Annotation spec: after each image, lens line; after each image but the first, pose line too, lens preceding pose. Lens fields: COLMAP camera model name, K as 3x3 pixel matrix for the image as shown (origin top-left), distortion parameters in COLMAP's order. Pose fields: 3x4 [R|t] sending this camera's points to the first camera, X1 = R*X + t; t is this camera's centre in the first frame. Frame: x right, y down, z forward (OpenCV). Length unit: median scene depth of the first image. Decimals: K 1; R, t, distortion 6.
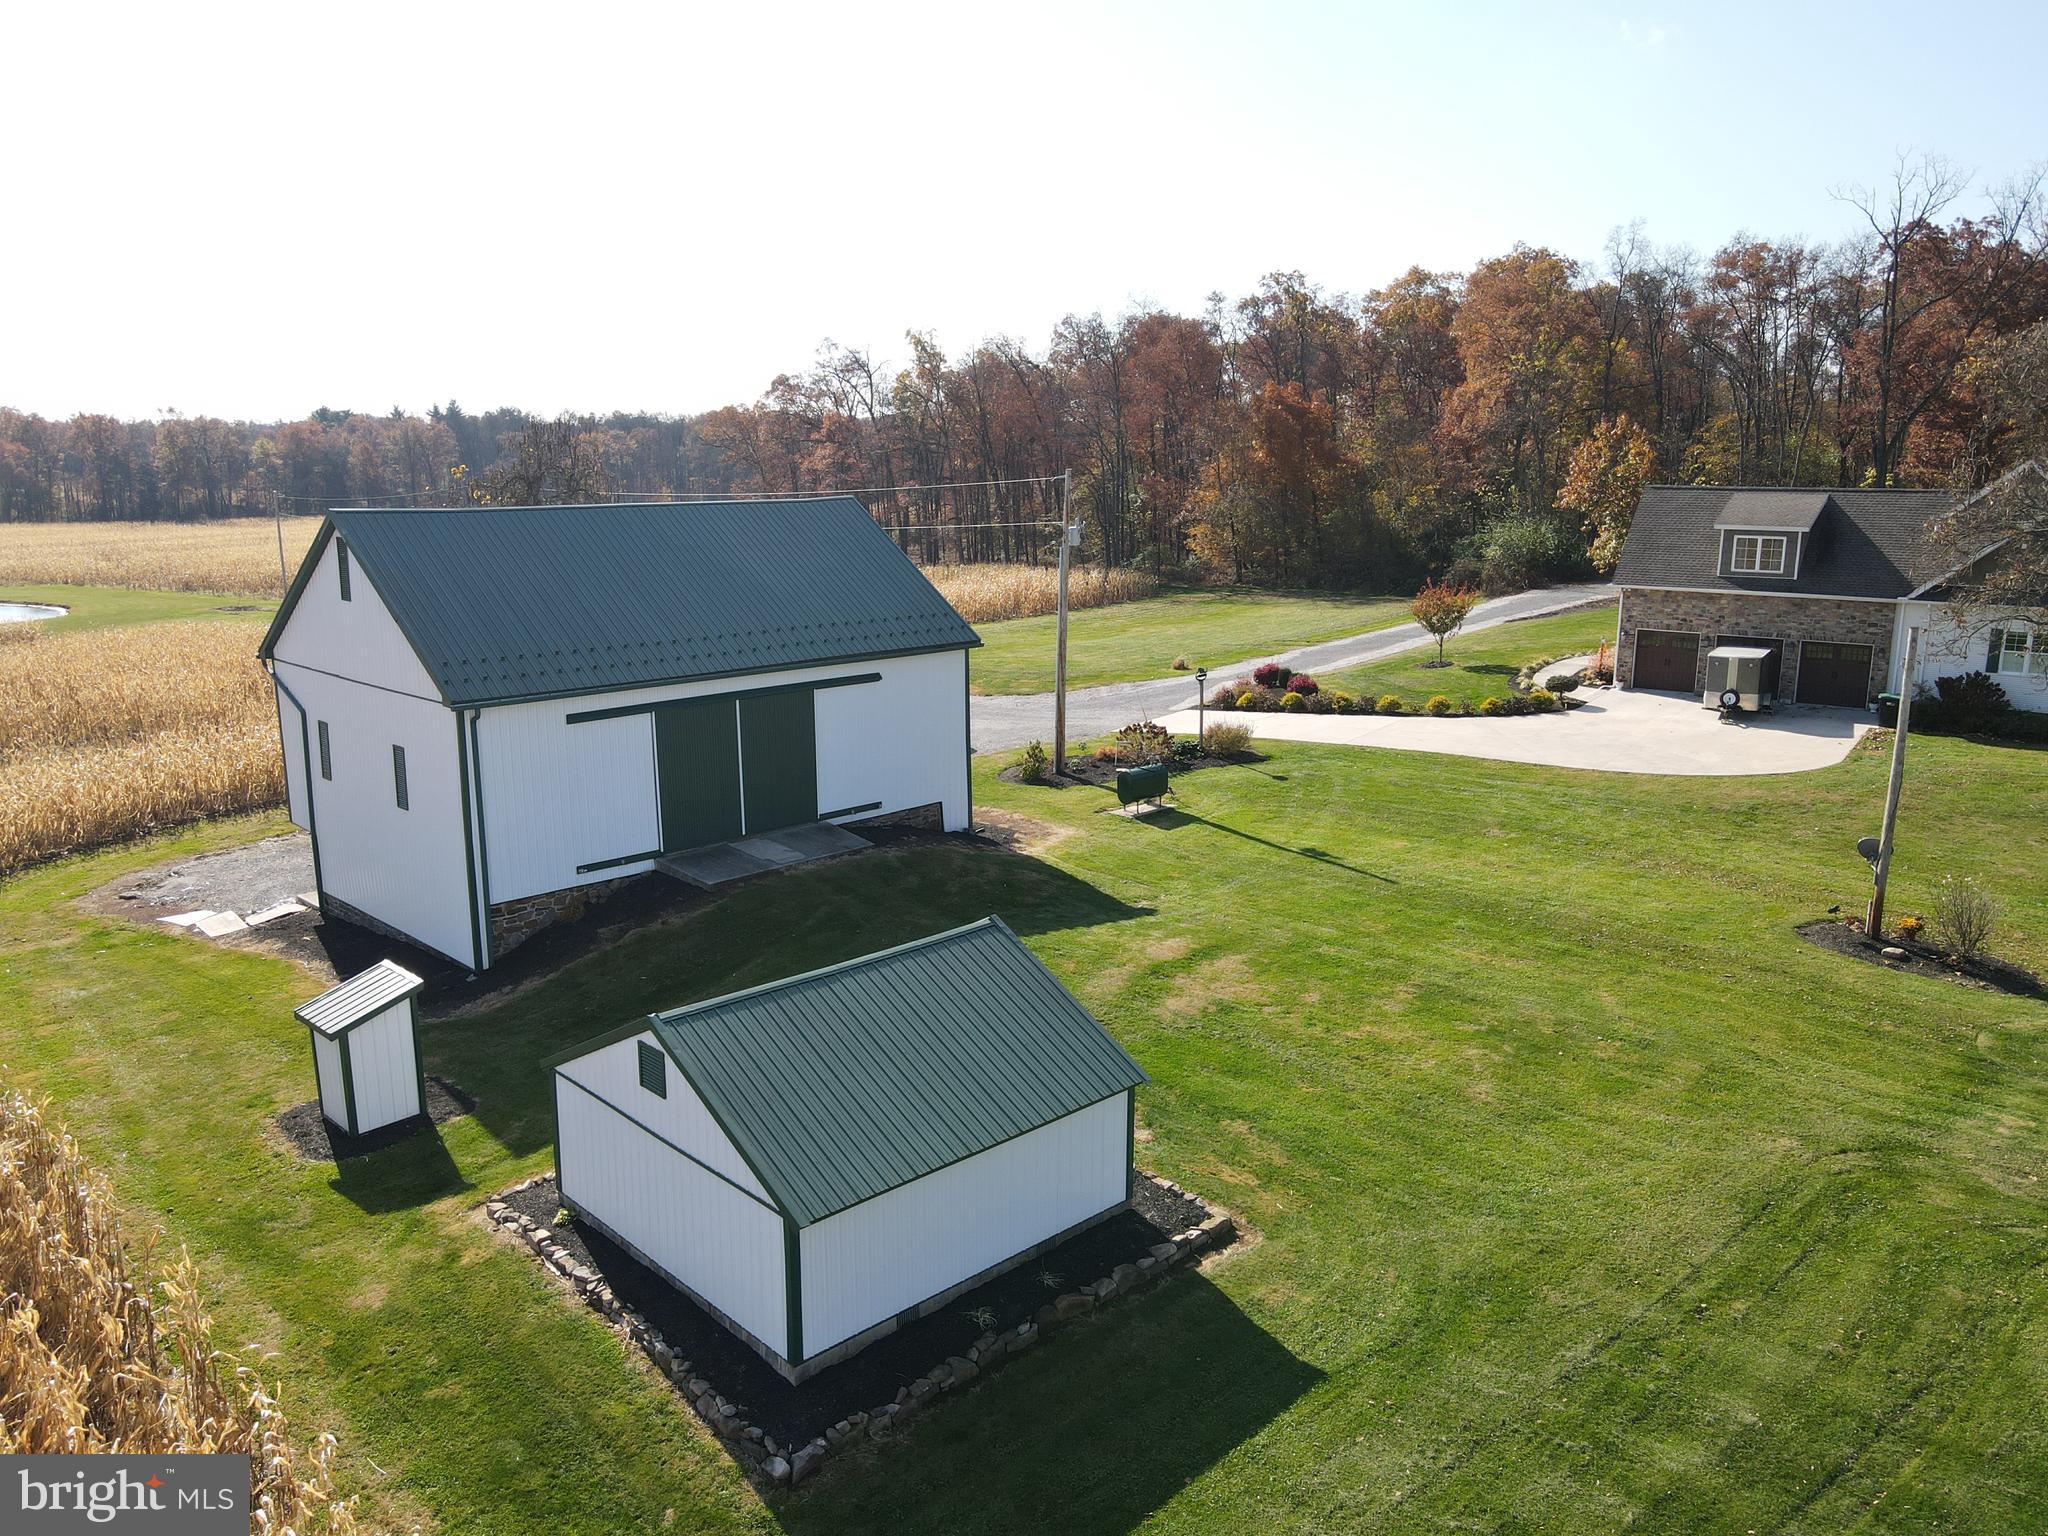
lens RADIAL K [[1519.5, 0, 1008.8], [0, 1519.5, 752.1], [0, 0, 1]] dist [0.019461, 0.008513]
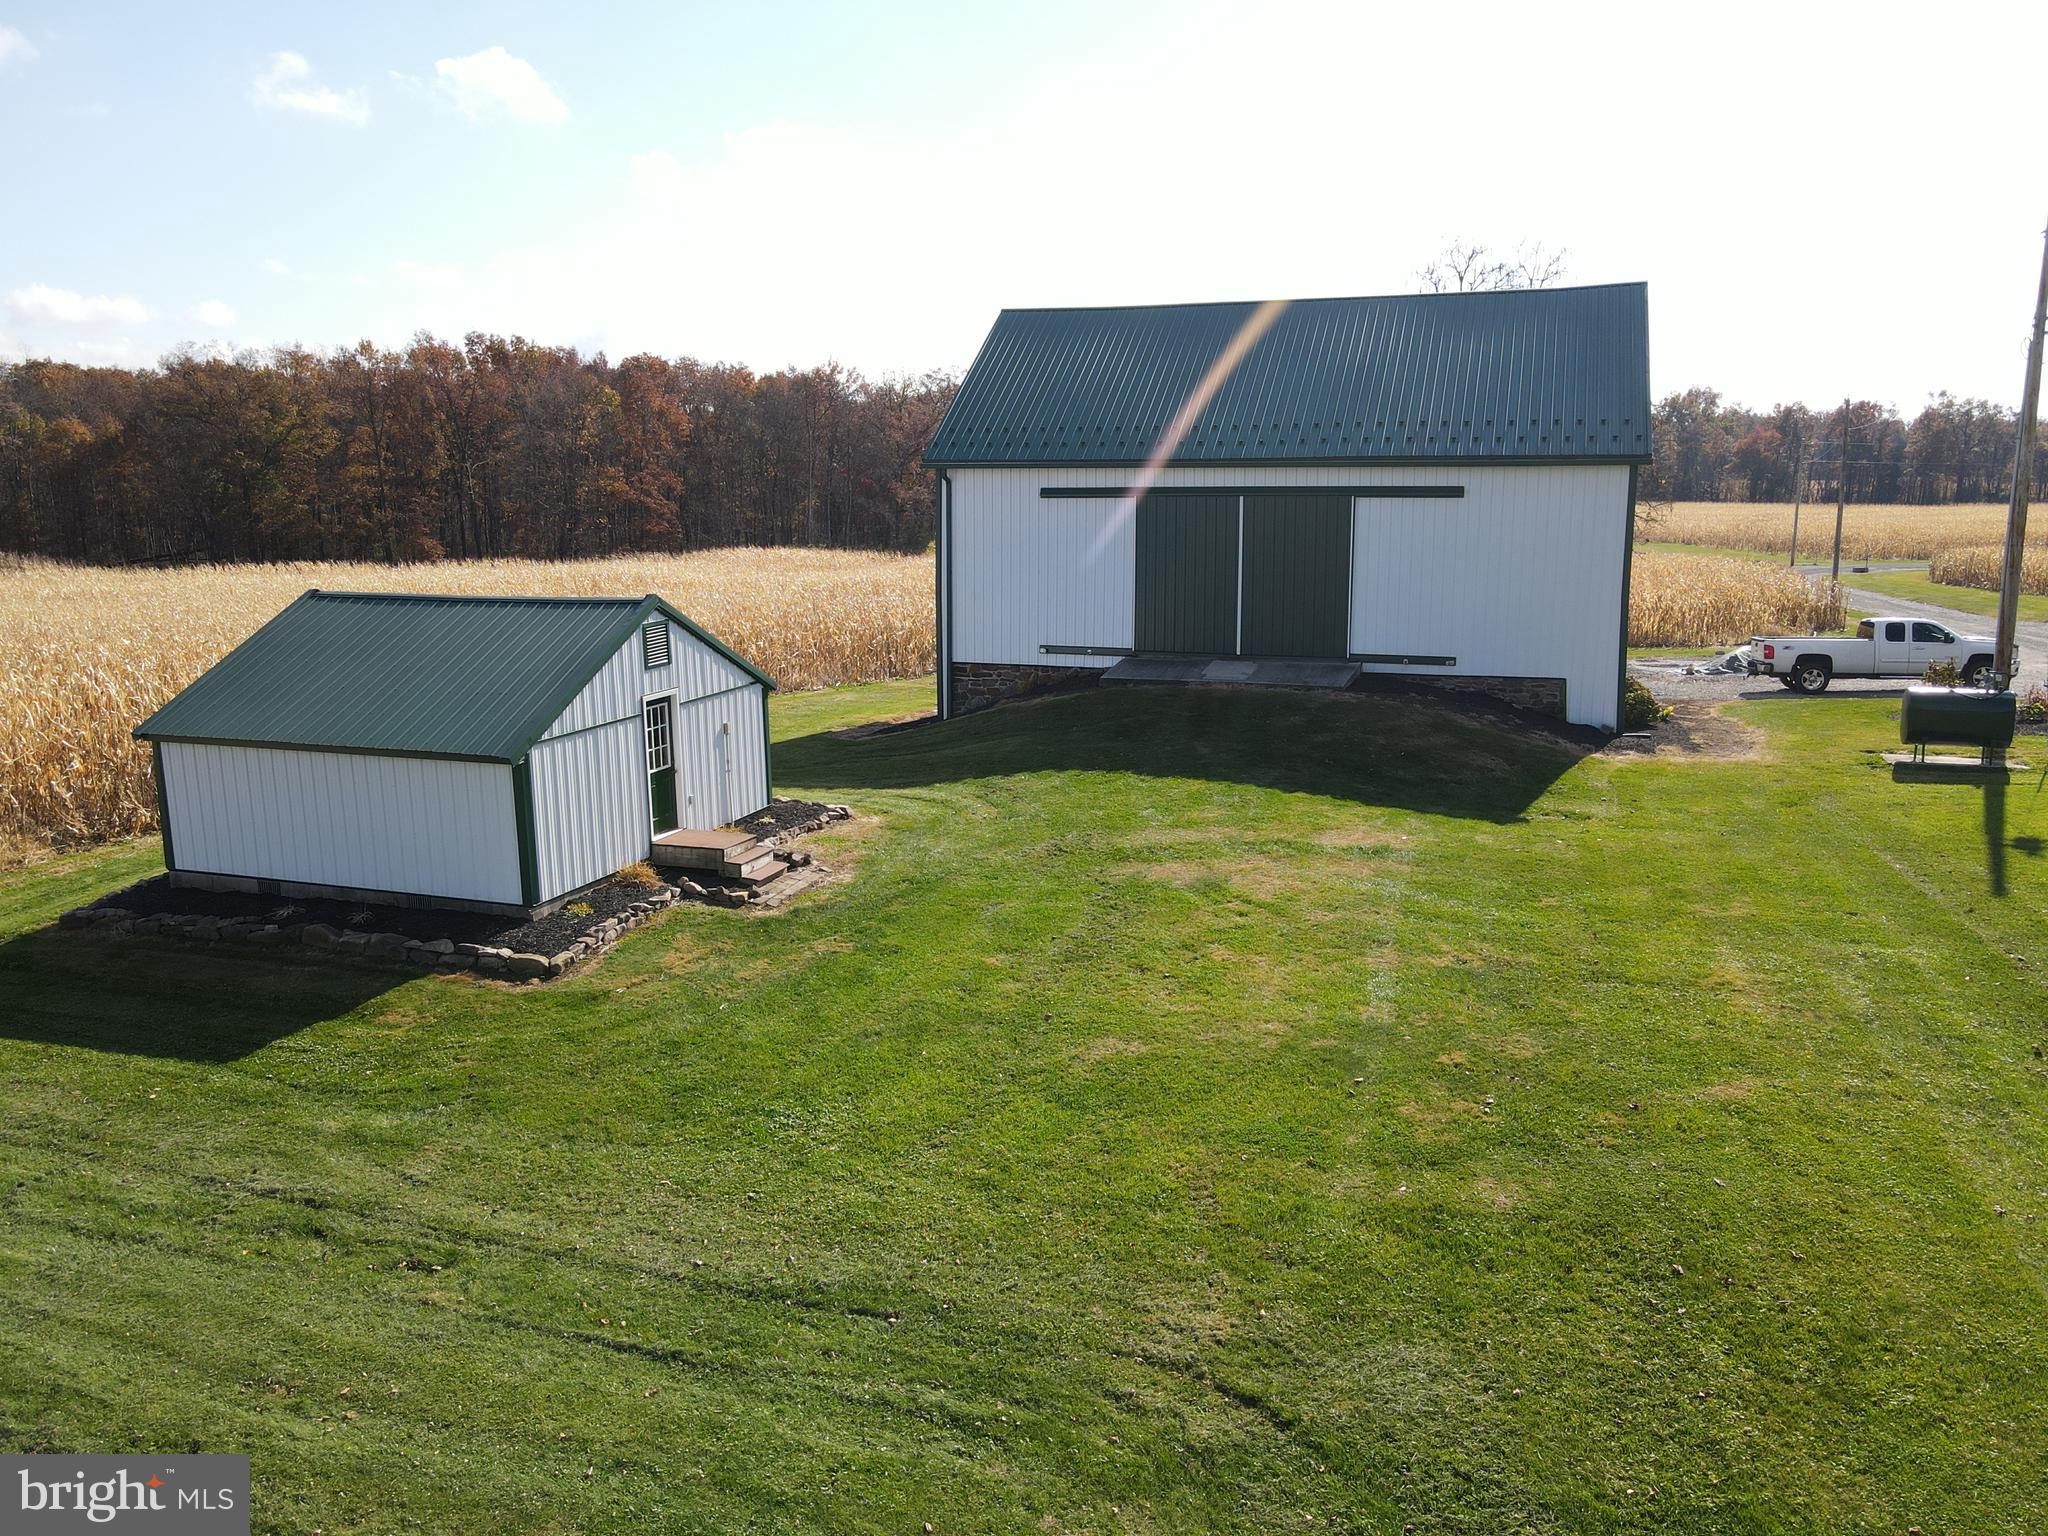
lens RADIAL K [[1513.3, 0, 1018.8], [0, 1513.3, 761.6], [0, 0, 1]] dist [-0.008112, 0.043067]
pose [[0.455338, 0.169484, -0.874038, 0.535074], [-0.169732, 0.980234, 0.101652, 0.046957], [0.873990, 0.102066, 0.475104, 0.478807]]
